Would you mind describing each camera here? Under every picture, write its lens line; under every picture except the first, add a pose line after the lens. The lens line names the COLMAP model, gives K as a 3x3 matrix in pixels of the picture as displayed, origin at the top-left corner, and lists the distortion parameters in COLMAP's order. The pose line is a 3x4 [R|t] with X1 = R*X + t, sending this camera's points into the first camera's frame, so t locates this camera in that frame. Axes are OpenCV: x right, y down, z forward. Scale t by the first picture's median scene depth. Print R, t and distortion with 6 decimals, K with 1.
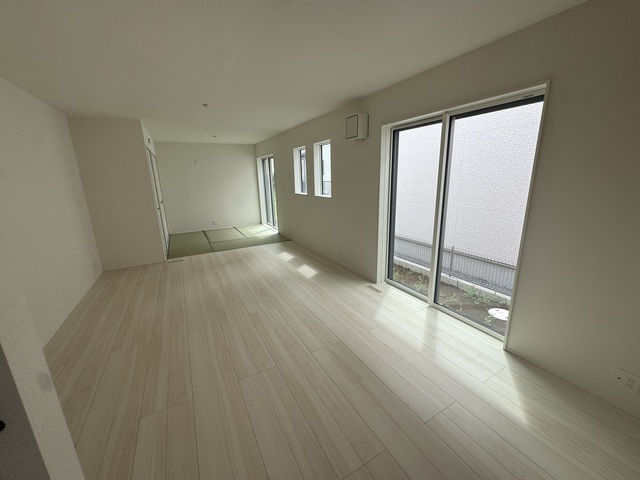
lens RADIAL K [[258.3, 0, 335.0], [0, 258.3, 239.8], [0, 0, 1]] dist [0.008601, 0.000454]
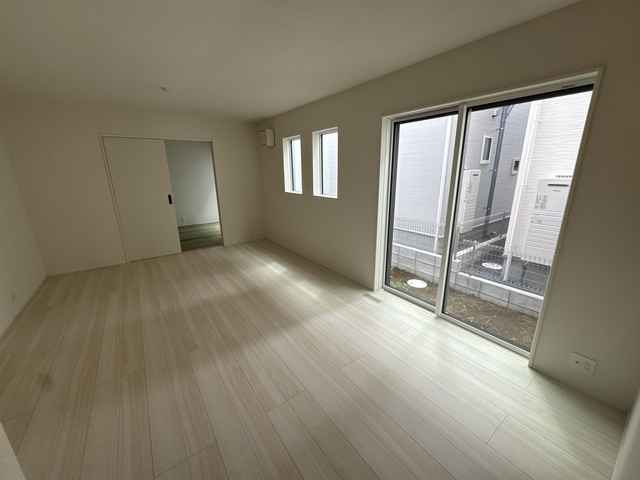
lens RADIAL K [[246.9, 0, 329.0], [0, 246.9, 231.8], [0, 0, 1]] dist [0.002031, -0.000215]
pose [[0.991645, -0.011801, 0.128459, -0.122258], [0.012440, 0.999914, -0.004175, -0.043835], [-0.128398, 0.005738, 0.991706, 0.189380]]
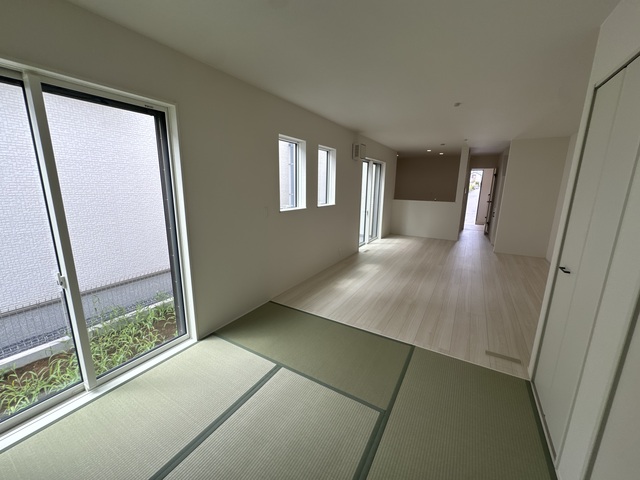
lens RADIAL K [[258.3, 0, 325.9], [0, 258.3, 240.9], [0, 0, 1]] dist [0.008601, 0.000454]
pose [[-0.492890, -0.180411, 0.851182, -0.413241], [0.204329, 0.926910, 0.314782, -0.163649], [-0.845759, 0.329074, -0.420002, 0.701869]]
